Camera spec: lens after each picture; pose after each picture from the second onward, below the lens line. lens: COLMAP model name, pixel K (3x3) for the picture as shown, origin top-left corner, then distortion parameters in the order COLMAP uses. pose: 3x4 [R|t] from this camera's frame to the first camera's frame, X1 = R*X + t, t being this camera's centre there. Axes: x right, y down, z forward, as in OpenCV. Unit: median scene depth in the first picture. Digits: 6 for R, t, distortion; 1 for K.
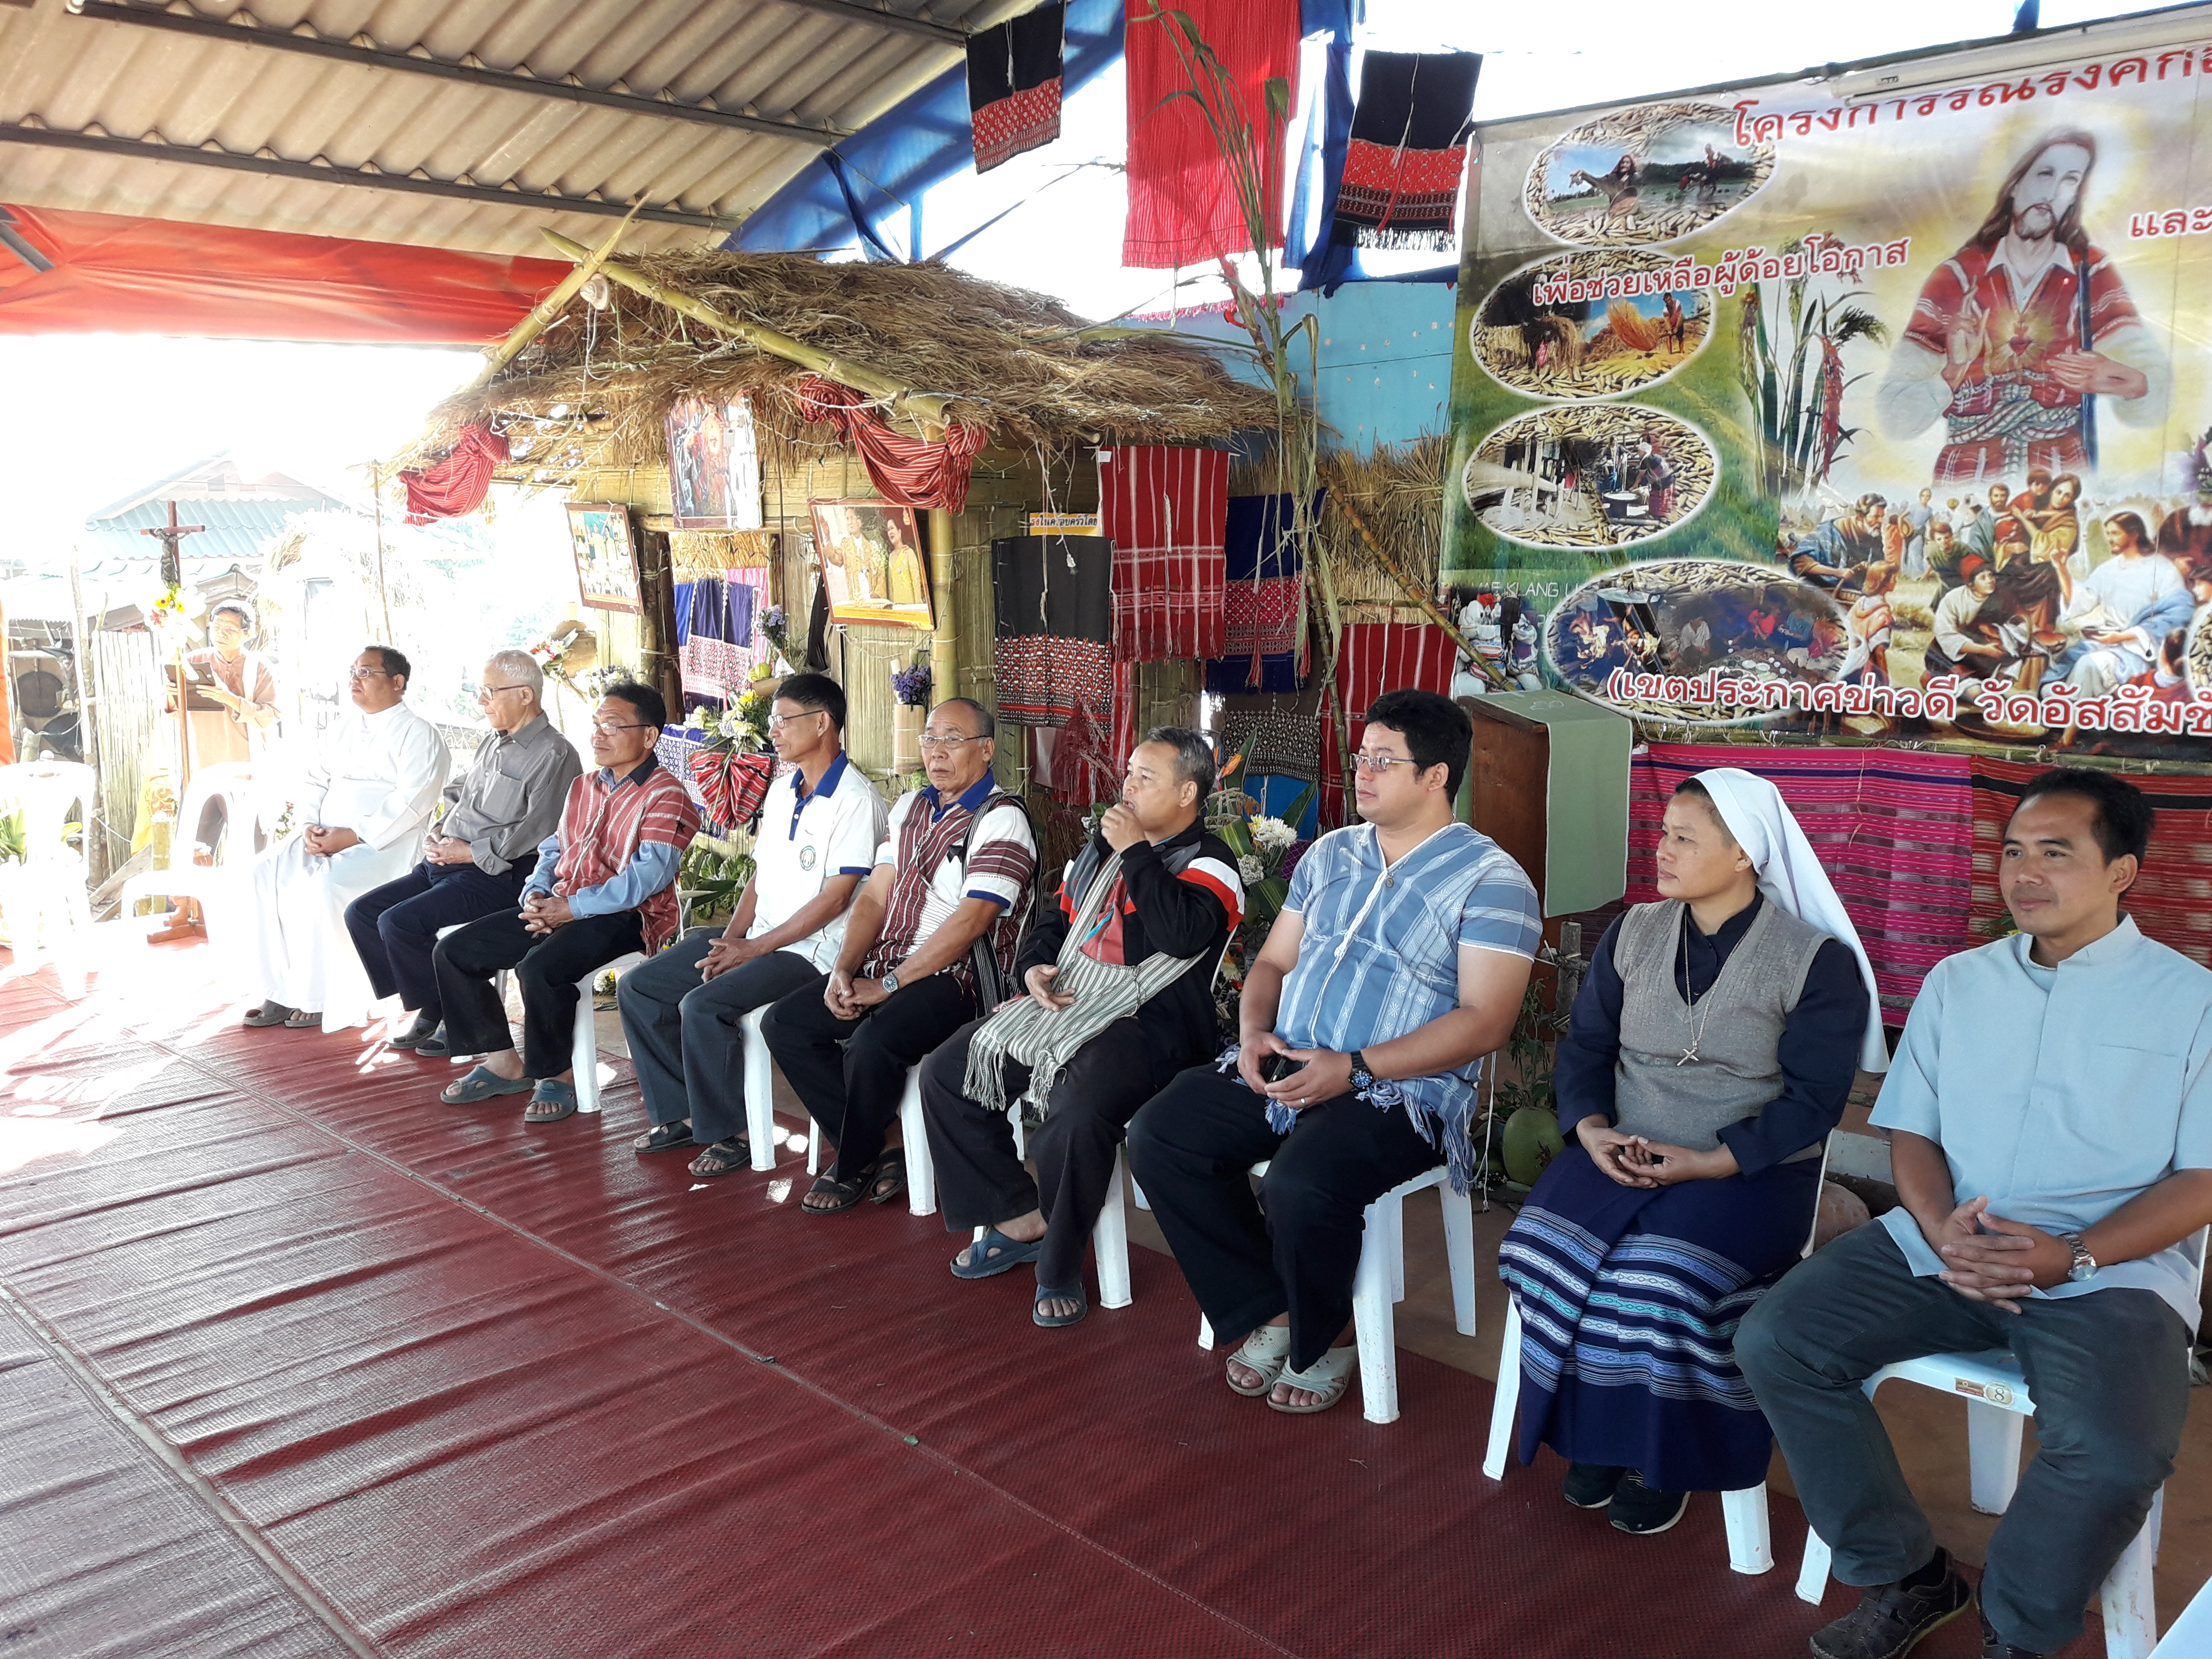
lens RADIAL K [[1847.5, 0, 1162.7], [0, 1847.5, 837.1], [0, 0, 1]] dist [0.008168, -0.073723]
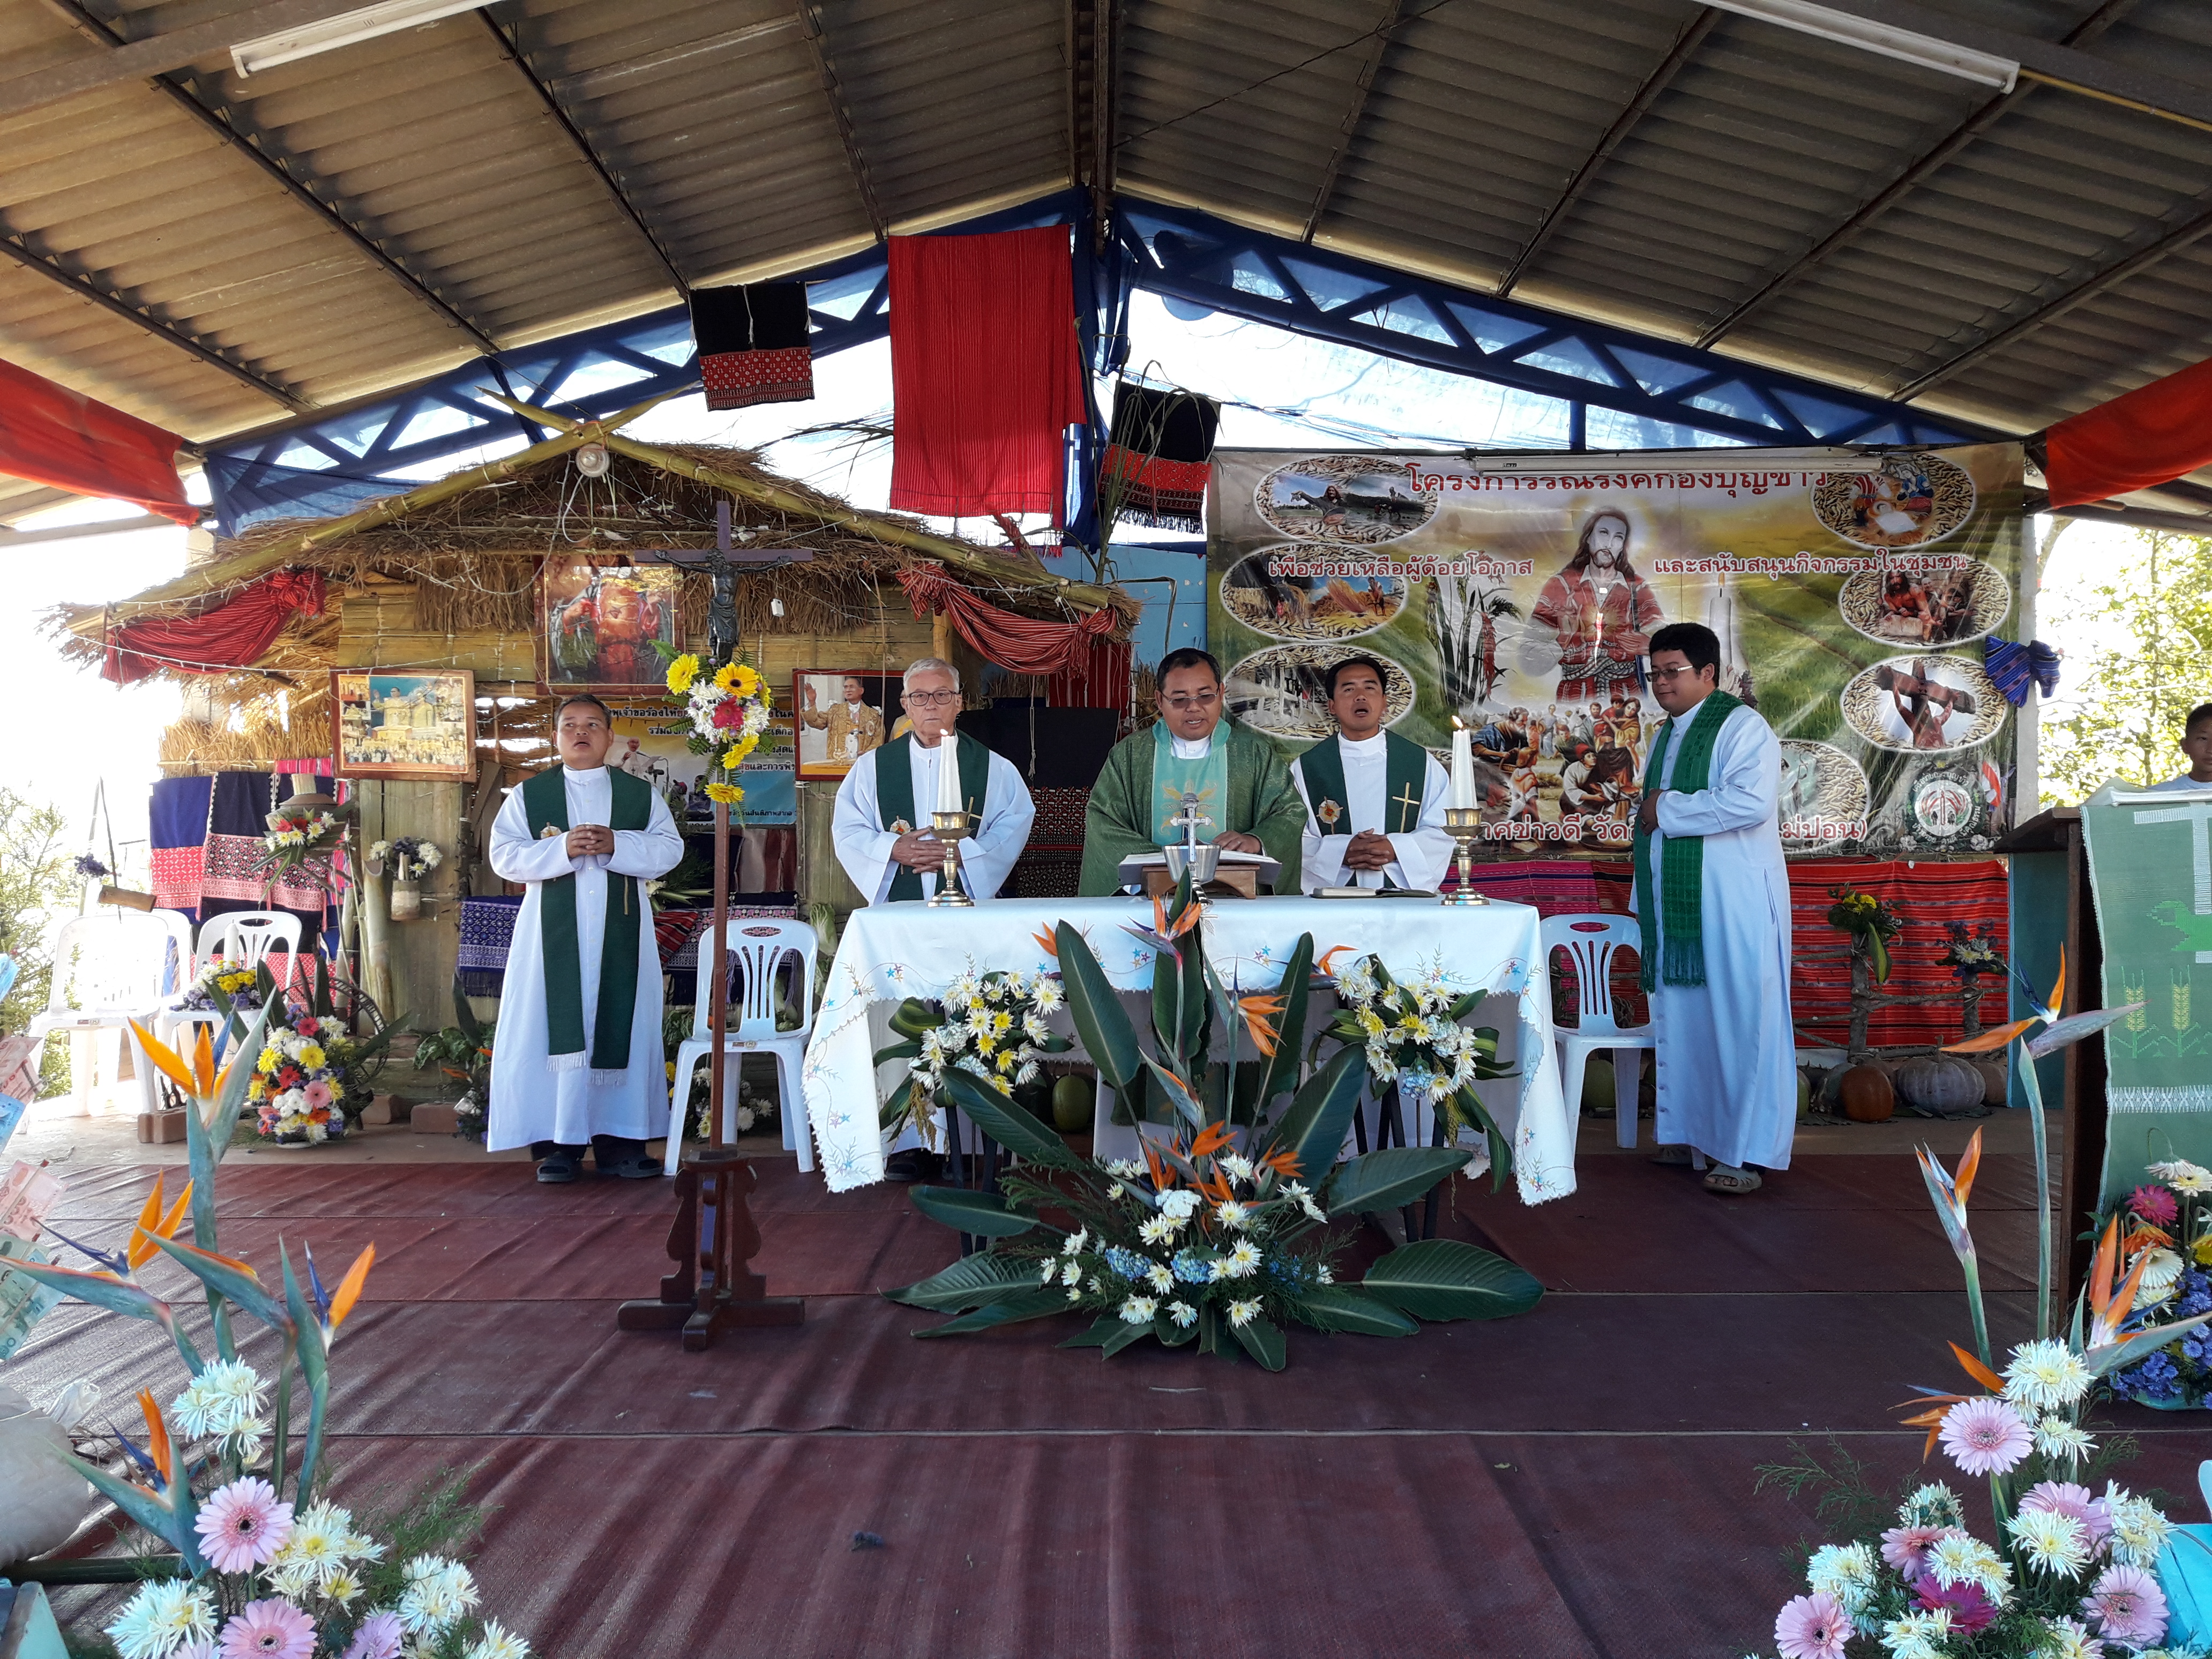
lens RADIAL K [[1847.5, 0, 1162.7], [0, 1847.5, 837.1], [0, 0, 1]] dist [0.008168, -0.073723]
pose [[0.699885, 0.013465, 0.714128, -0.994862], [0.111227, 0.985570, -0.127591, 0.102074], [-0.705542, 0.168730, 0.688288, 0.100815]]
